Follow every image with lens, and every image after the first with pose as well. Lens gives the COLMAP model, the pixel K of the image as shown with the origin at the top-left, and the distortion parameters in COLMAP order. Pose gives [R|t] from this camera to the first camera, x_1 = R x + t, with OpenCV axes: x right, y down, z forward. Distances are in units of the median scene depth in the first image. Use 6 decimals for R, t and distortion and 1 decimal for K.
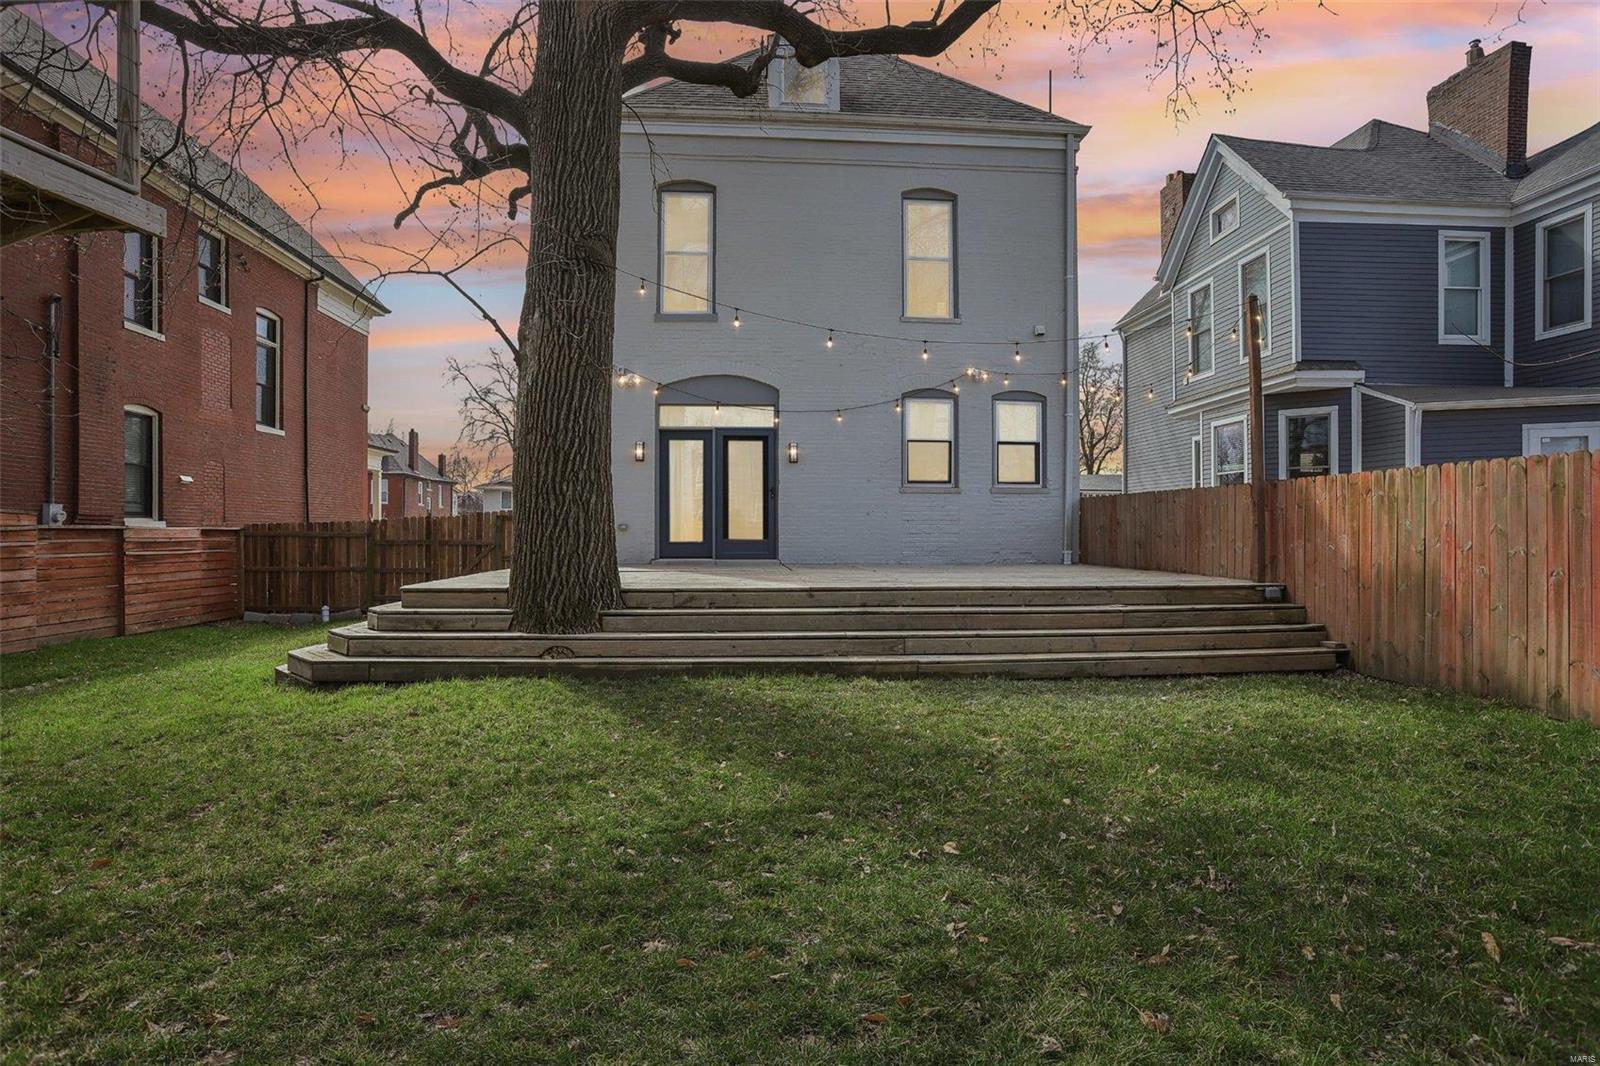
lens RADIAL K [[799.2, 0, 800.0], [0, 799.2, 533.0], [0, 0, 1]] dist [-0.021823, 0.000507]
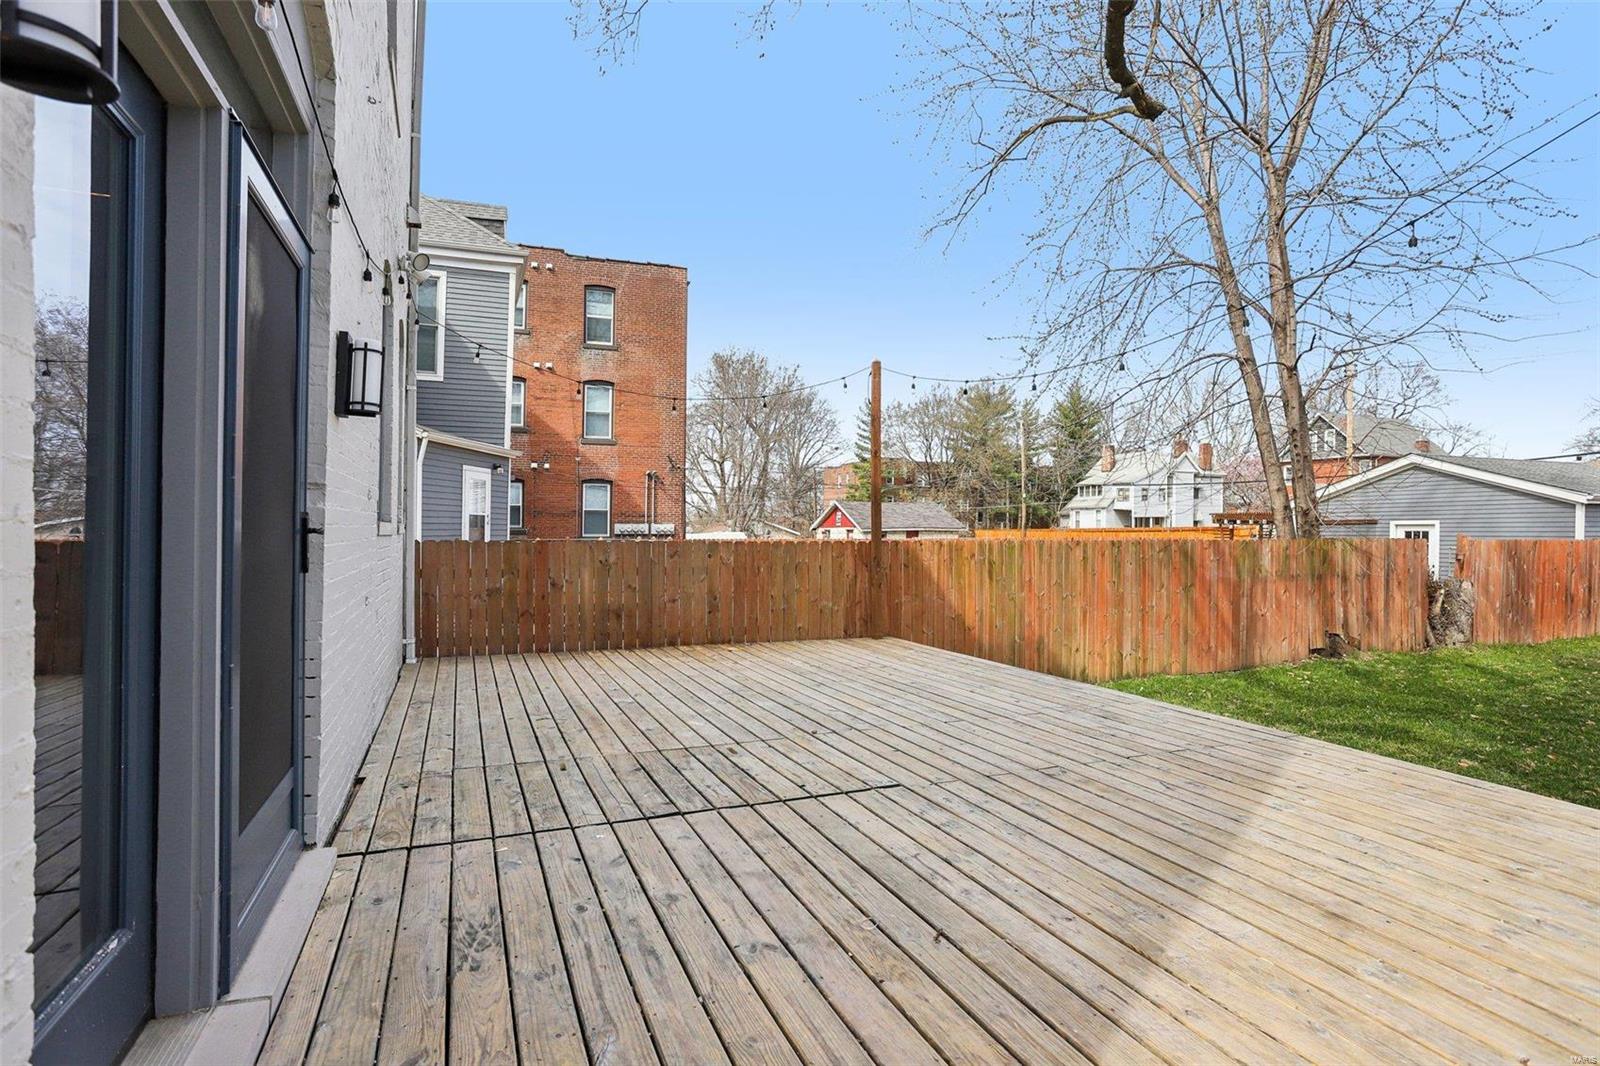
lens RADIAL K [[818.5, 0, 798.8], [0, 818.5, 526.3], [0, 0, 1]] dist [-0.037231, 0.000049]
pose [[-0.306292, 0.005938, 0.951919, -0.268257], [-0.001564, 0.999976, -0.006741, -0.050203], [-0.951936, -0.003554, -0.306276, 0.920729]]
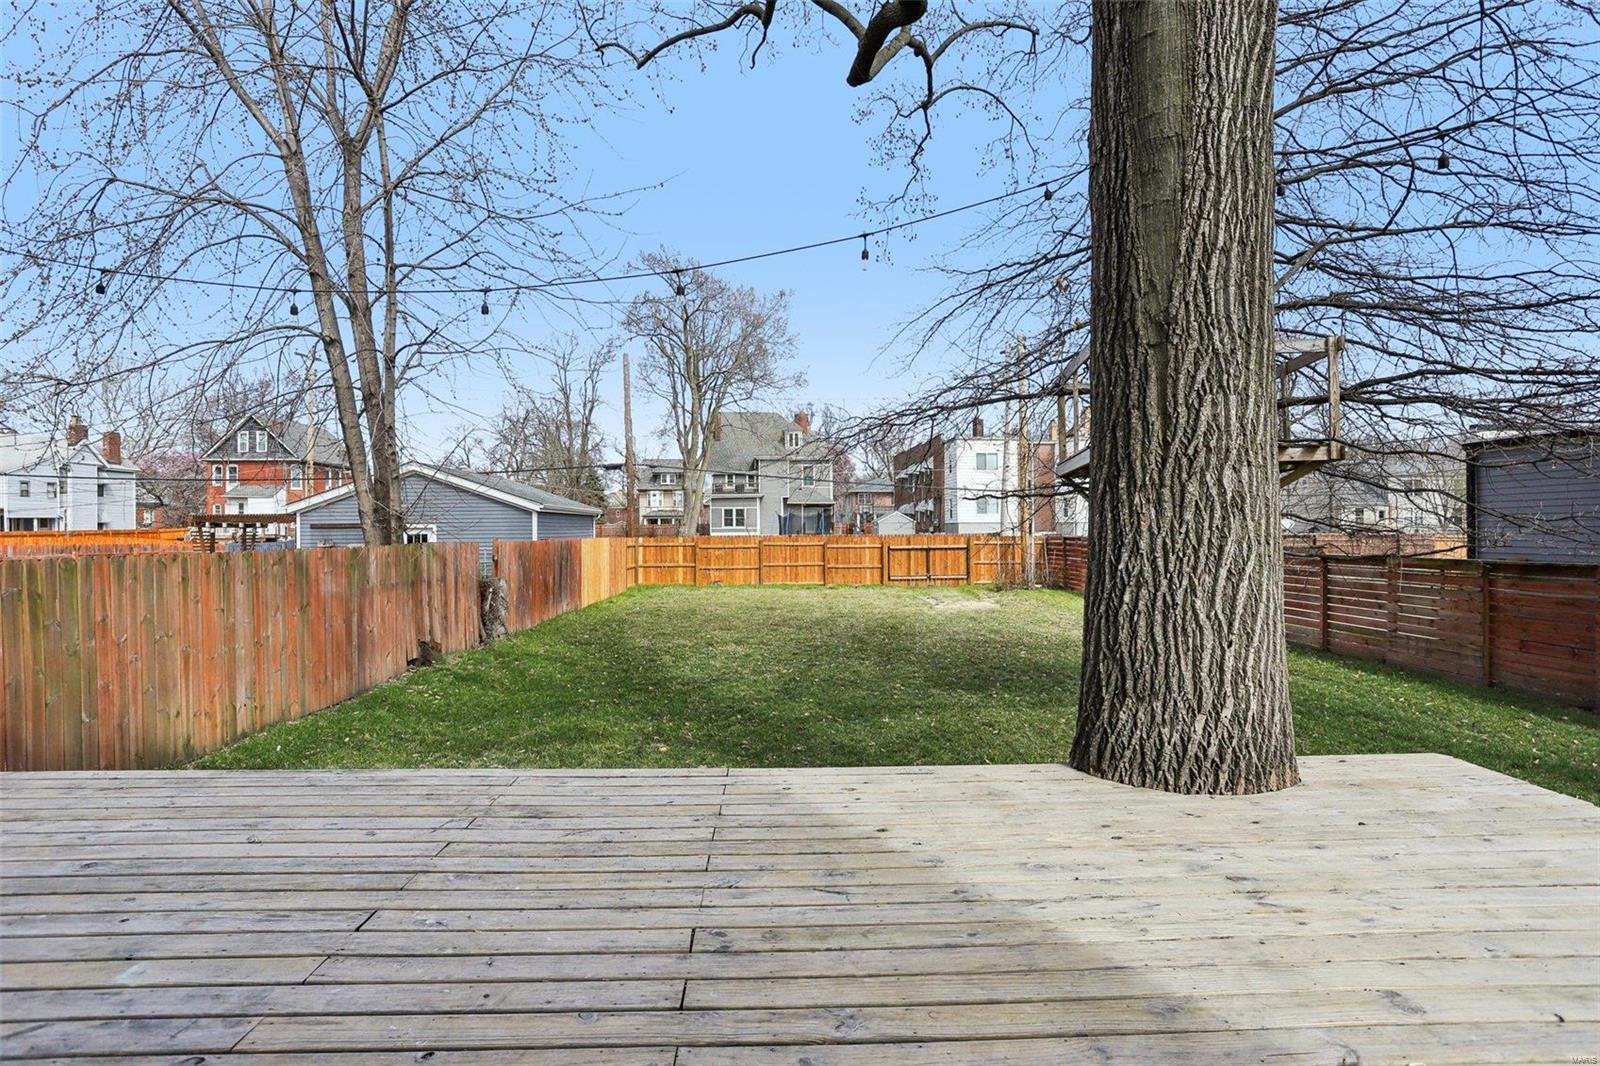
lens RADIAL K [[808.9, 0, 800.0], [0, 808.9, 533.0], [0, 0, 1]] dist [-0.039317, 0.000443]
pose [[-0.998330, 0.007484, 0.057285, -0.027896], [0.007668, 0.999966, 0.002983, -0.054691], [-0.057261, 0.003417, -0.998353, 0.917797]]
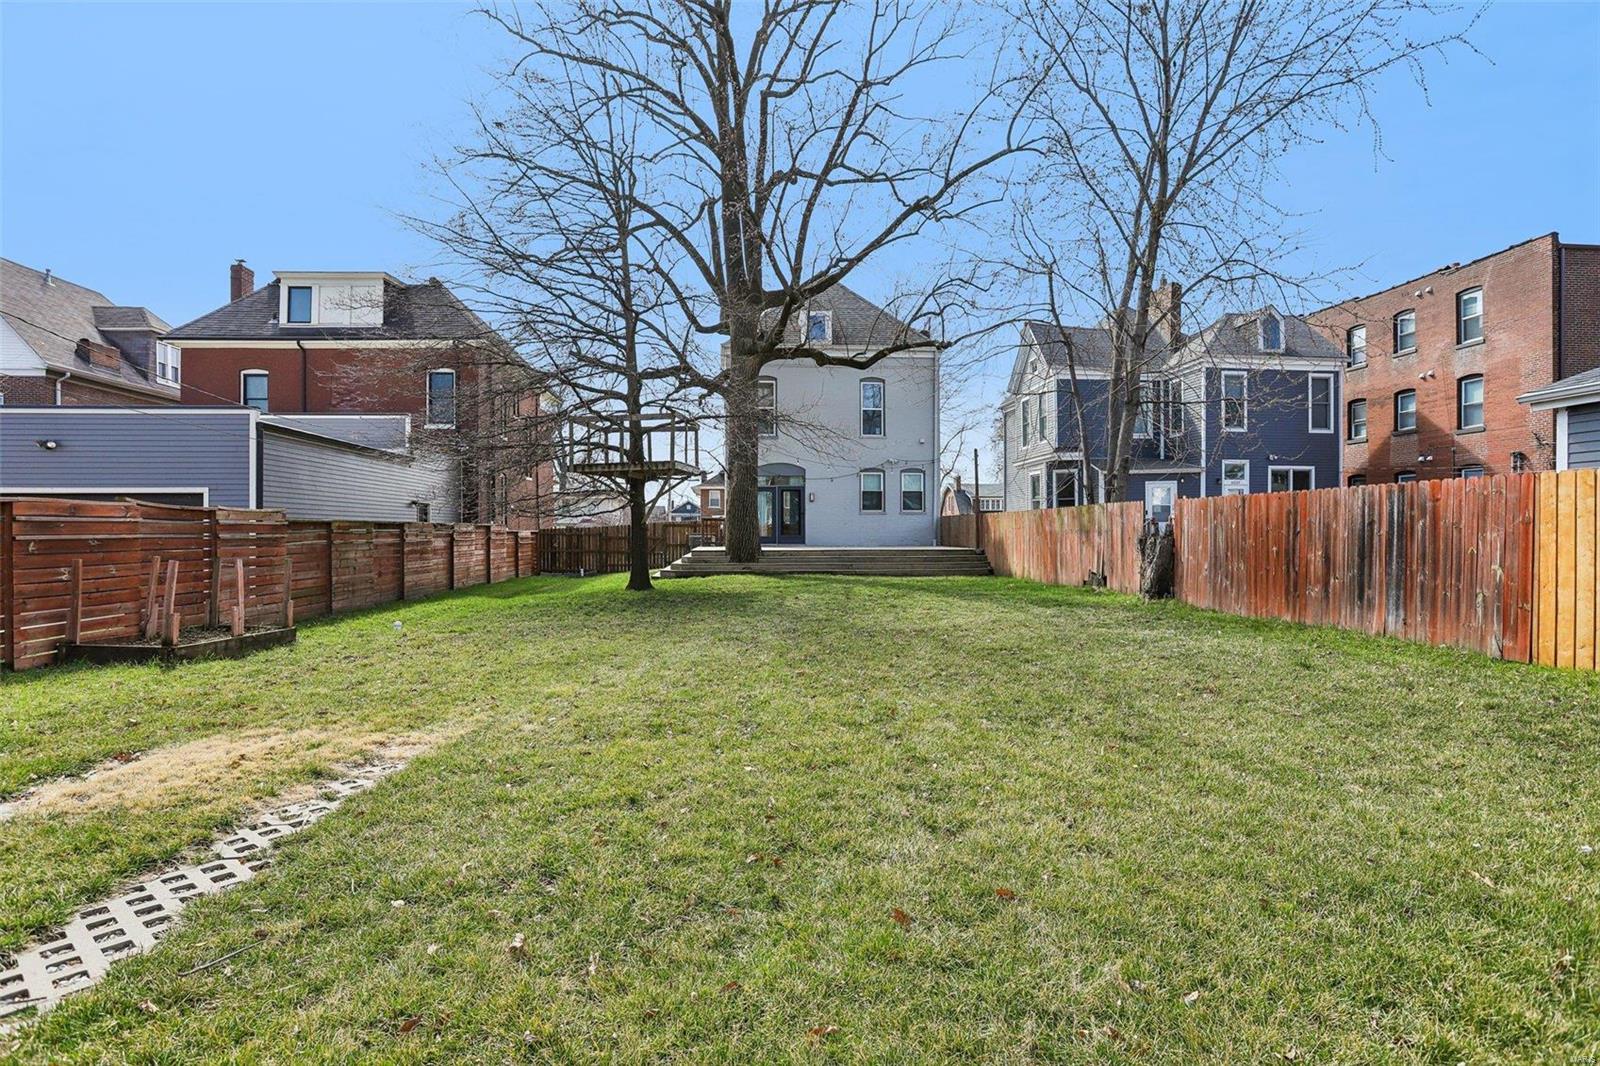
lens RADIAL K [[818.5, 0, 798.8], [0, 818.5, 526.3], [0, 0, 1]] dist [-0.037231, 0.000049]
pose [[0.999885, -0.001479, 0.015088, -0.073631], [0.001594, 0.999970, -0.007614, 0.000486], [-0.015076, 0.007637, 0.999857, -1.241294]]
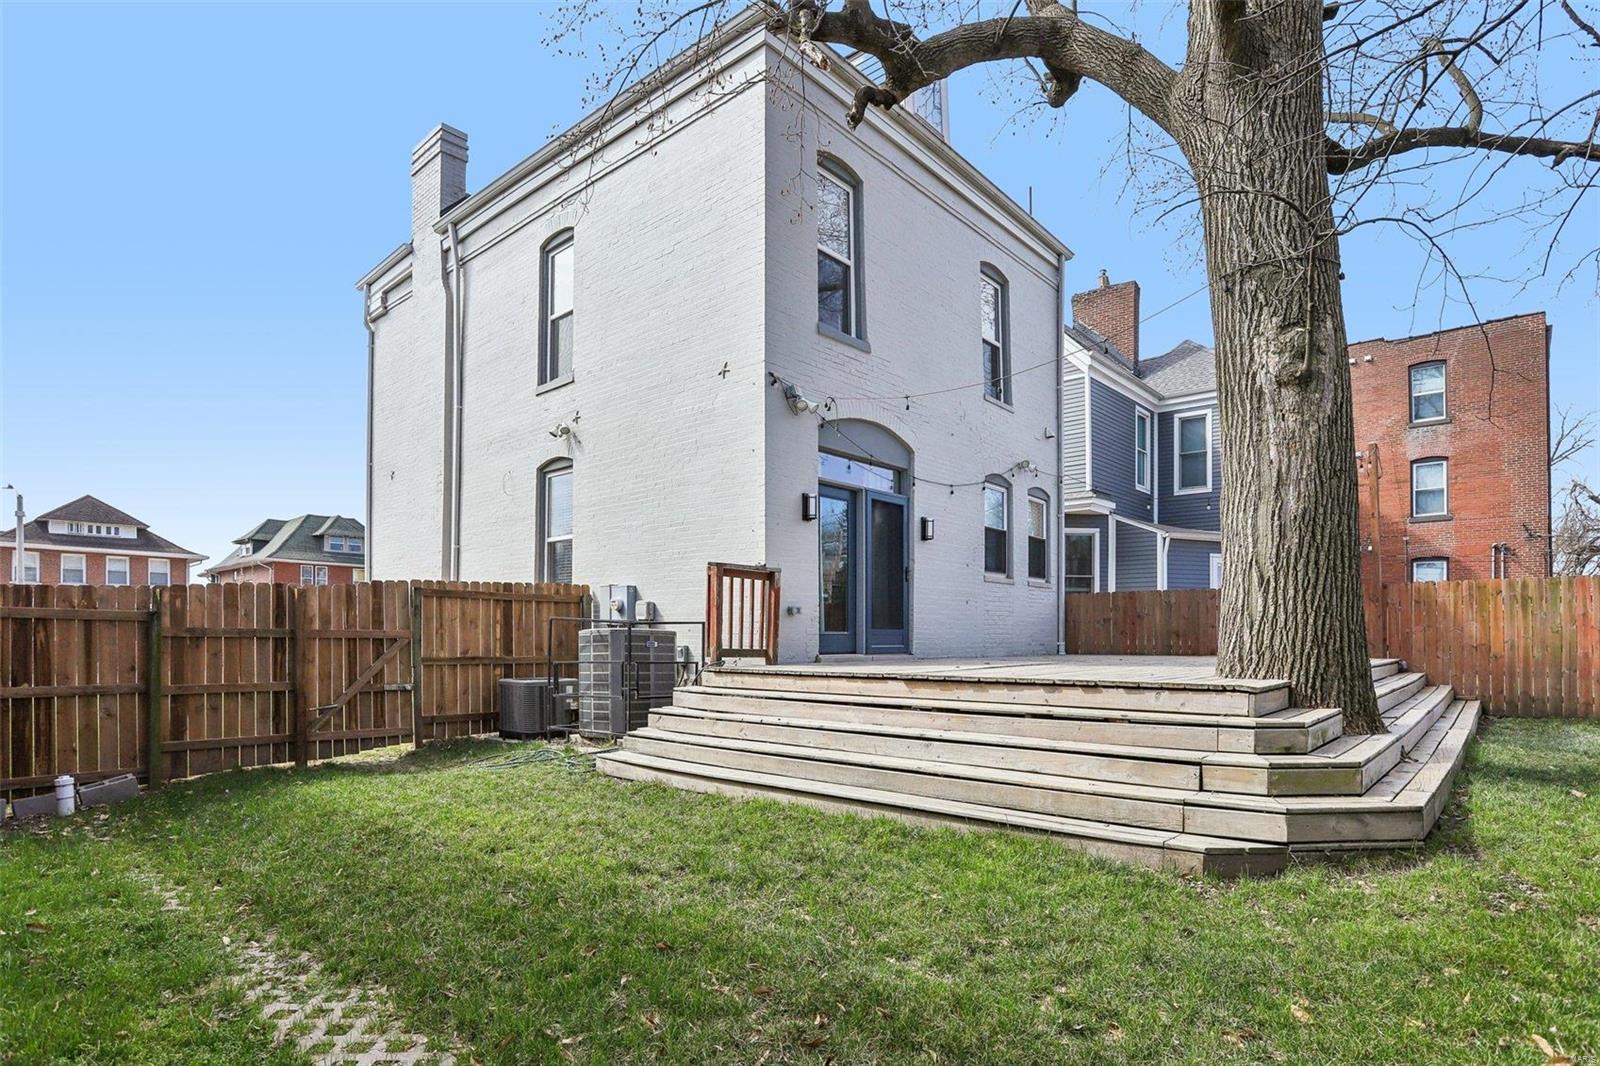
lens RADIAL K [[847.6, 0, 787.1], [0, 847.6, 626.0], [0, 0, 1]] dist [-0.035832, -0.000145]
pose [[0.718473, 0.010867, 0.695470, -0.712545], [0.000946, 0.999862, -0.016600, 0.018986], [-0.695555, 0.012584, 0.718363, 0.443851]]
